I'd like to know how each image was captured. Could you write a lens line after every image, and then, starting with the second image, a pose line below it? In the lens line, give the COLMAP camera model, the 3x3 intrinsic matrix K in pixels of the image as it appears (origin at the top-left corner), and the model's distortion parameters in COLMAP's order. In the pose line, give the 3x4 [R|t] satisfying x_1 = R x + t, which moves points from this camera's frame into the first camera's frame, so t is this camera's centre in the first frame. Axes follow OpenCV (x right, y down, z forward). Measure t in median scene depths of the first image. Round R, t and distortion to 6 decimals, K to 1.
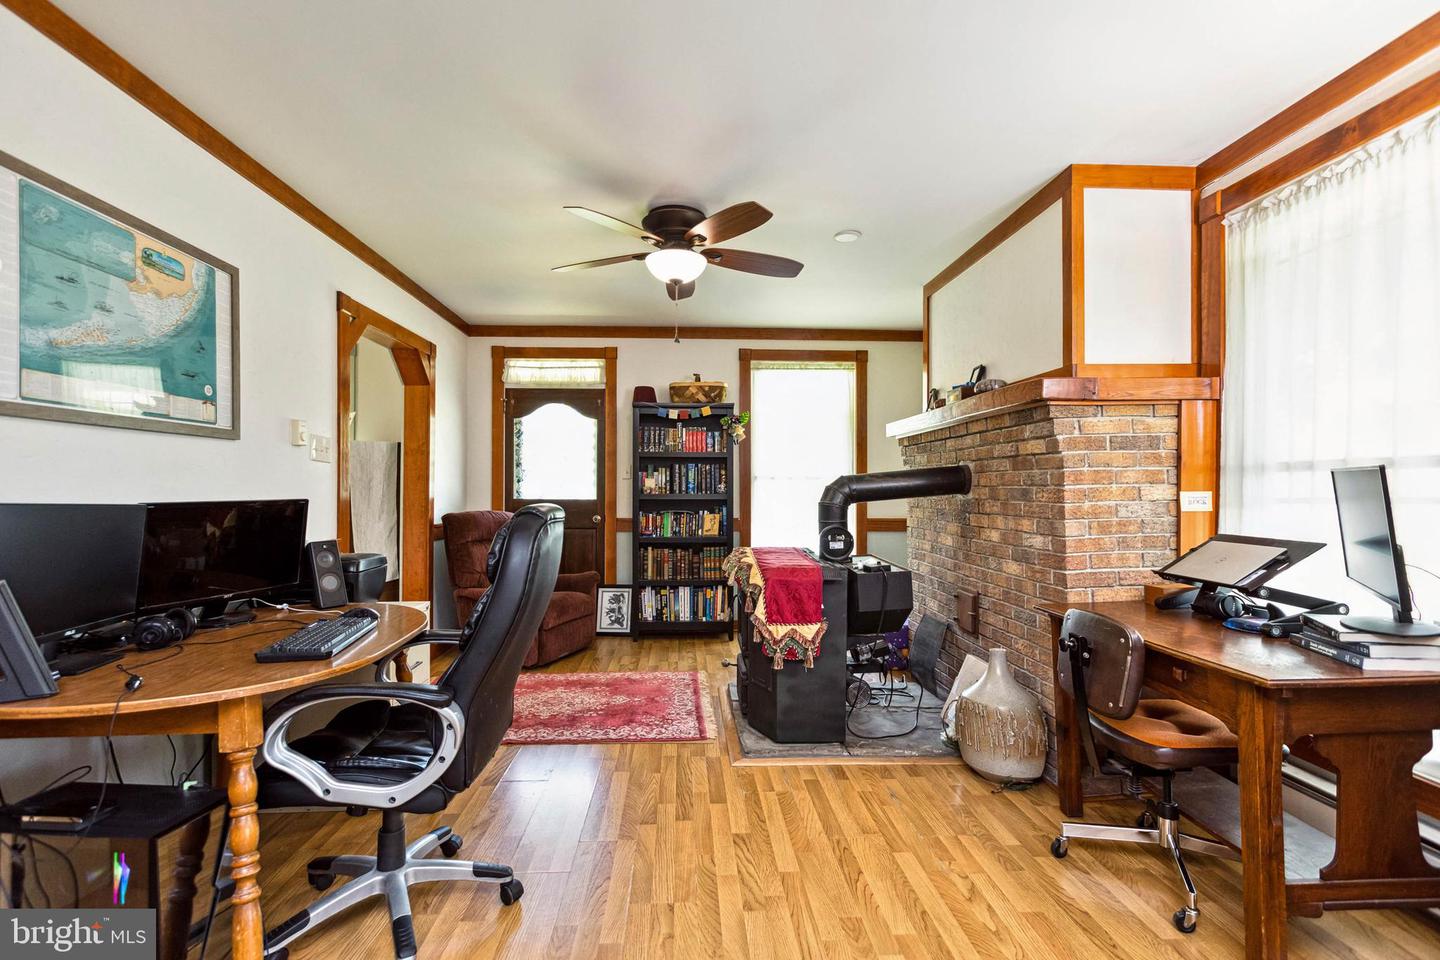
lens RADIAL K [[648.3, 0, 716.0], [0, 648.3, 484.4], [0, 0, 1]] dist [-0.000070, 0.000167]
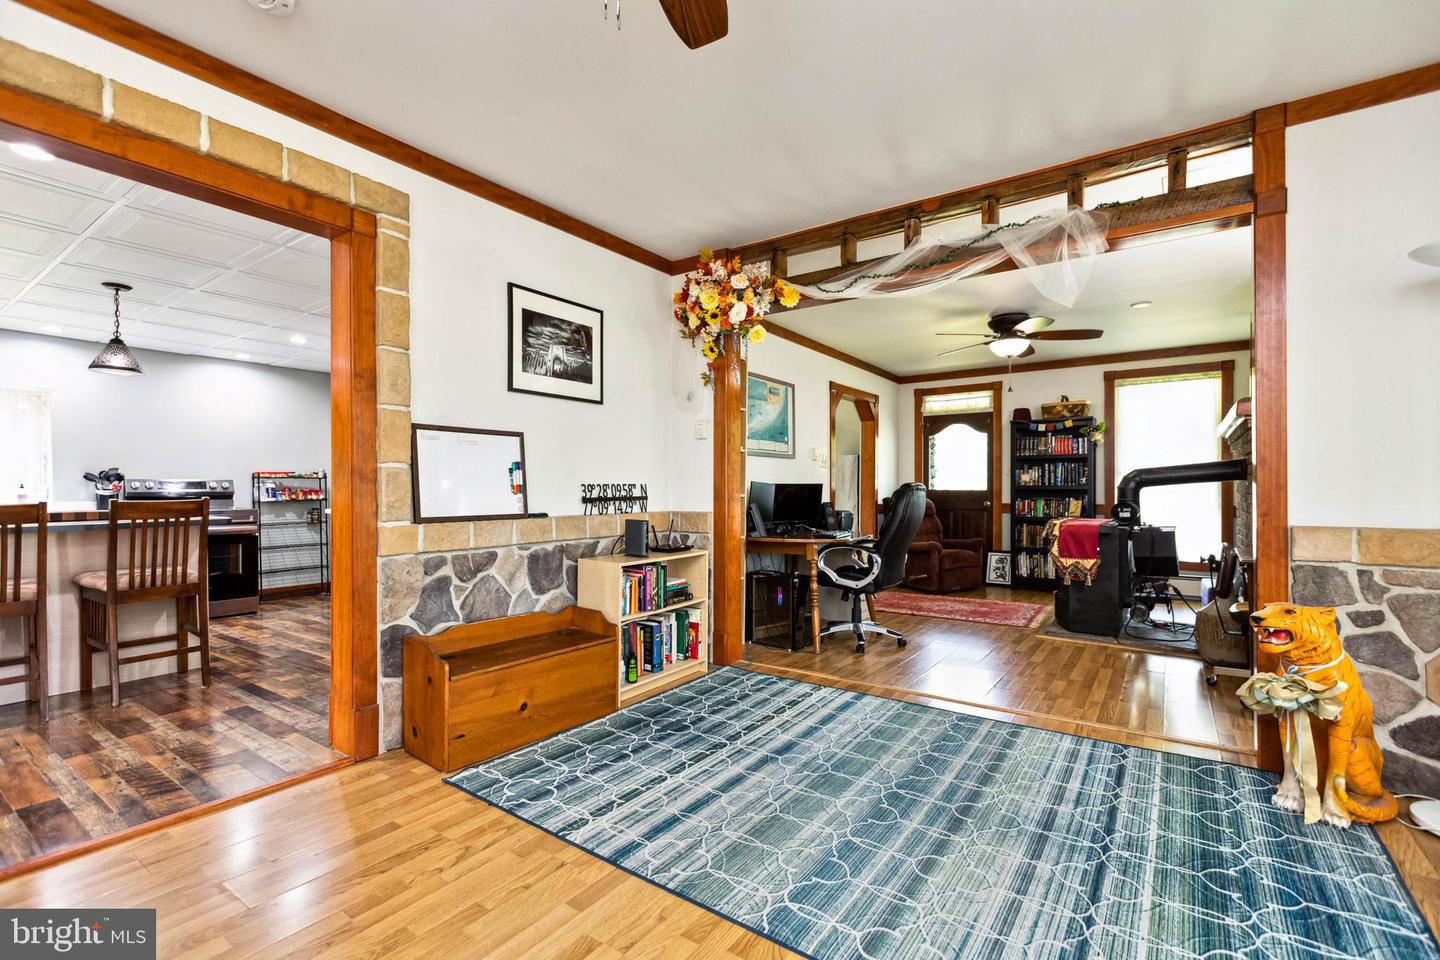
lens RADIAL K [[644.8, 0, 716.0], [0, 644.8, 491.5], [0, 0, 1]] dist [0.002630, -0.000123]
pose [[0.783259, 0.000572, -0.621695, 0.240723], [0.003640, 0.999978, 0.005506, 0.017478], [0.621684, -0.006576, 0.783240, -0.498237]]
